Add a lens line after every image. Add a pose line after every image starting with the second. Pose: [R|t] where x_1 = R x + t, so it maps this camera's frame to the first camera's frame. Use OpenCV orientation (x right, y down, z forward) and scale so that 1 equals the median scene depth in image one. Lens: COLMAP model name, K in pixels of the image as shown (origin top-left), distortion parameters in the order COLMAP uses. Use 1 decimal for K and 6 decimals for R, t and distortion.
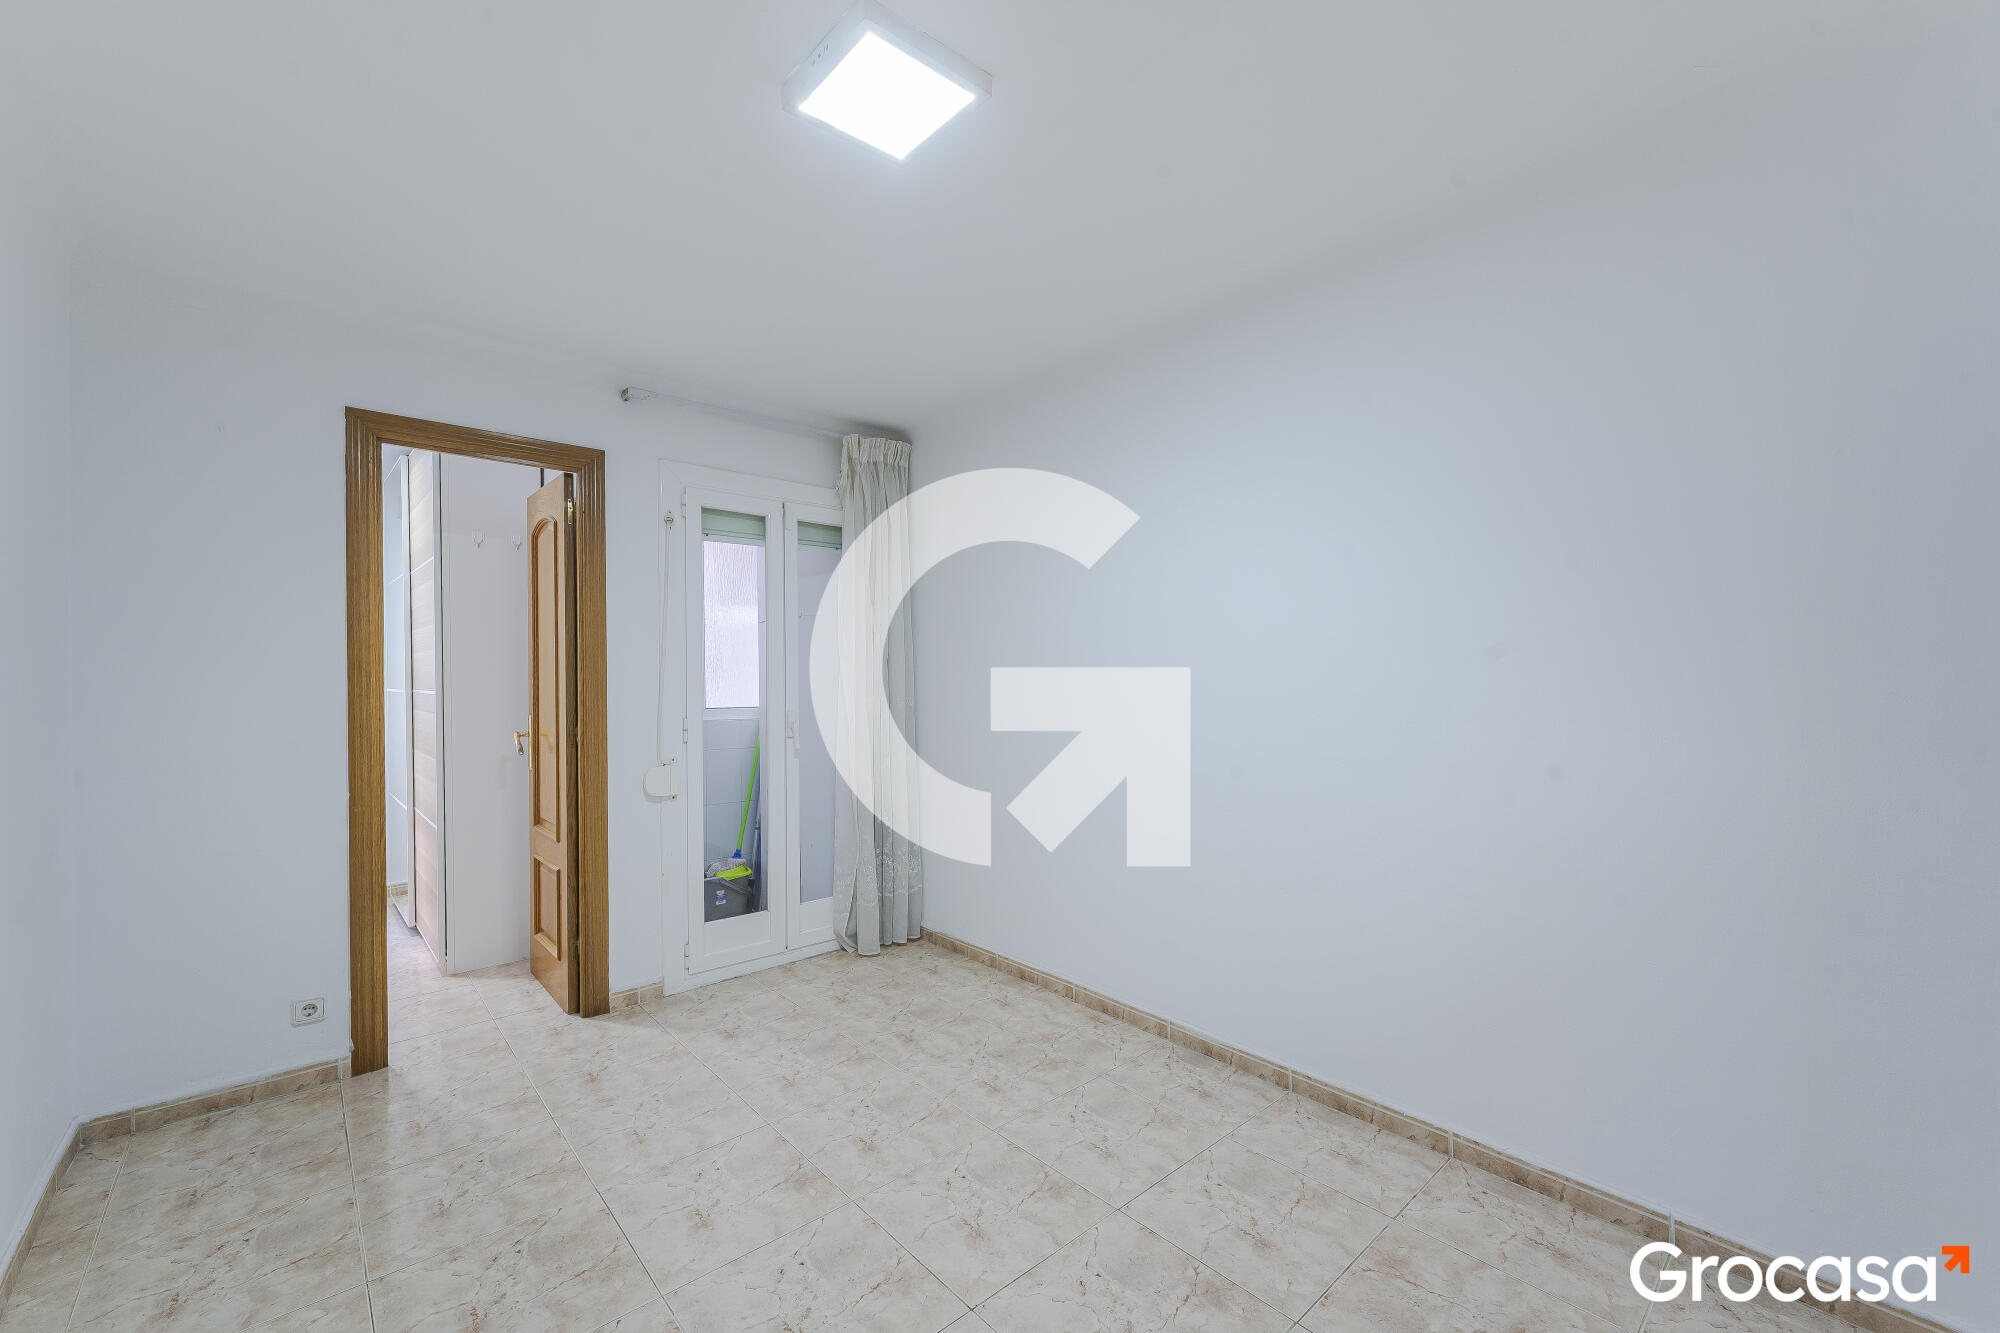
lens RADIAL K [[803.5, 0, 989.0], [0, 803.5, 673.2], [0, 0, 1]] dist [-0.002480, -0.001165]
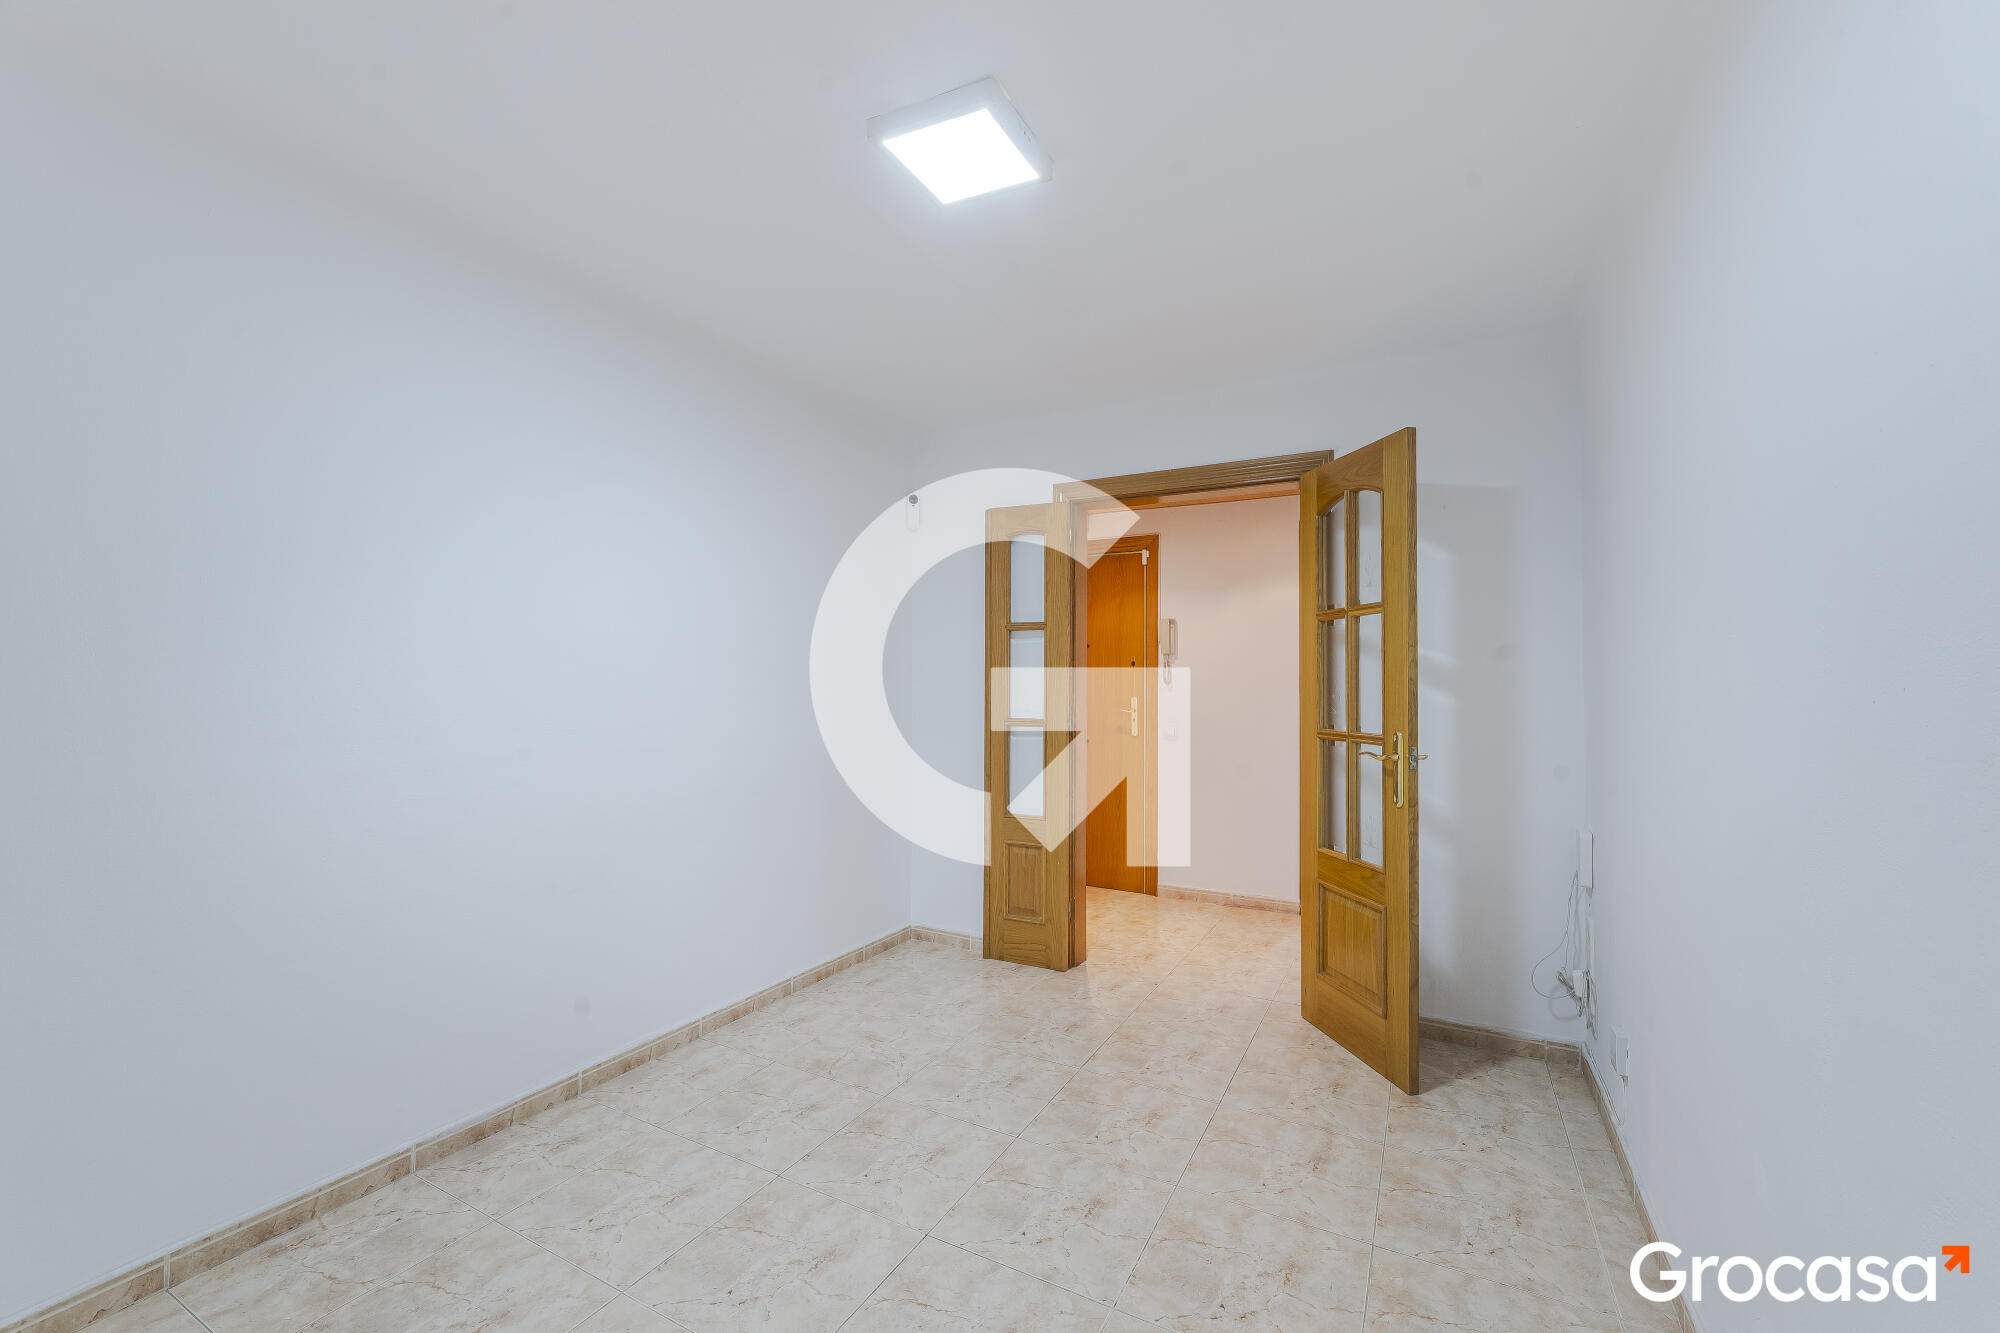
lens RADIAL K [[803.5, 0, 1001.2], [0, 803.5, 669.6], [0, 0, 1]] dist [-0.002480, -0.001165]
pose [[-0.348293, 0.016908, 0.937233, -0.964500], [-0.009677, 0.999719, -0.021631, 0.006676], [-0.937336, -0.016604, -0.348032, 1.100714]]
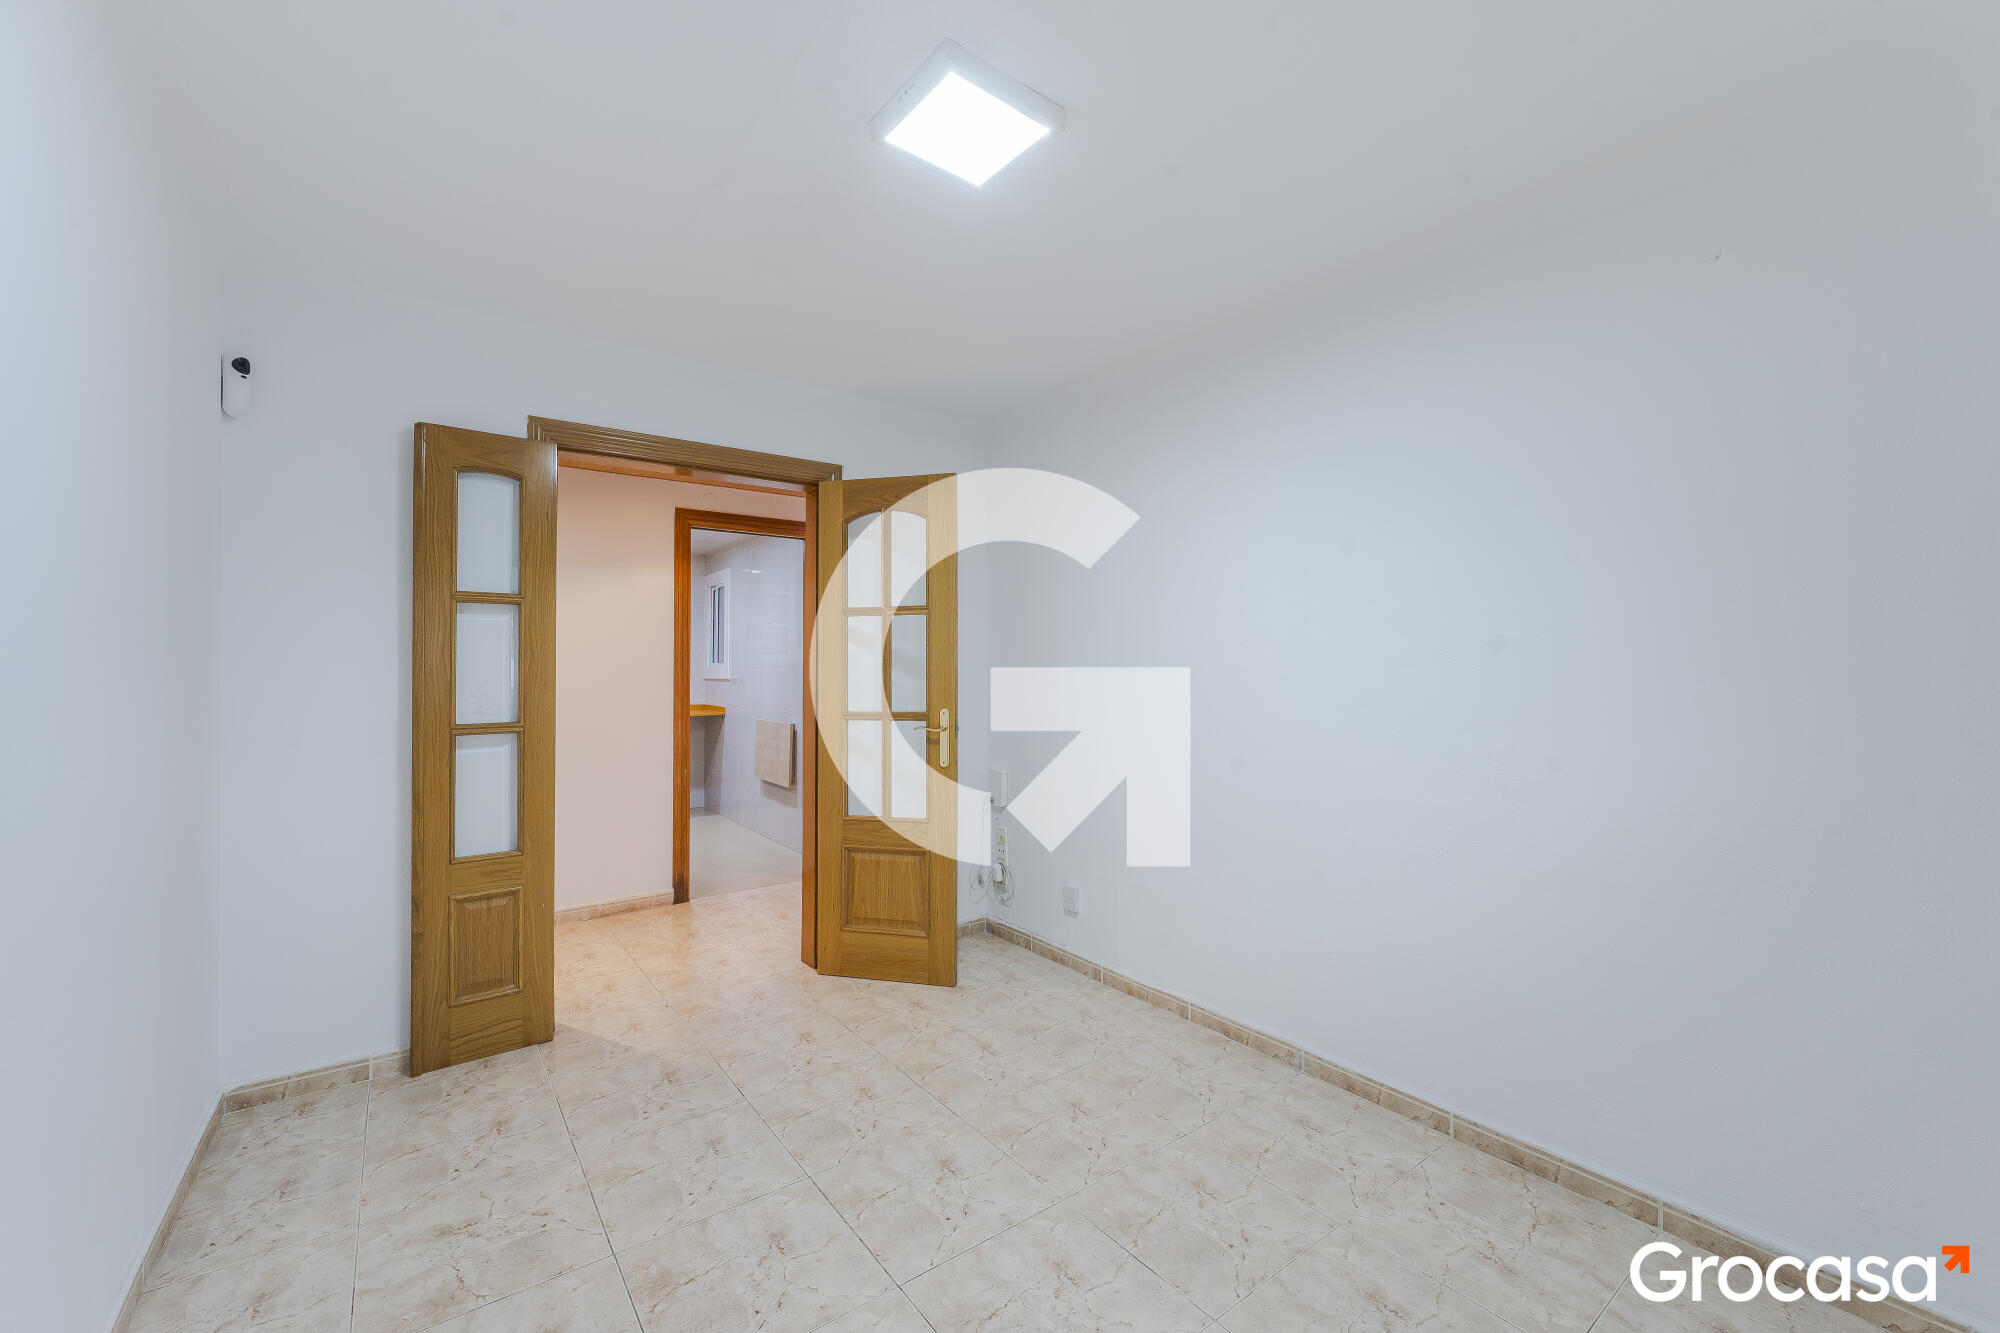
lens RADIAL K [[803.5, 0, 1001.3], [0, 803.5, 666.6], [0, 0, 1]] dist [-0.002480, -0.001165]
pose [[-0.996789, 0.007782, 0.079694, -0.310582], [0.007159, 0.999941, -0.008112, 0.000236], [-0.079753, -0.007515, -0.996786, 1.620001]]
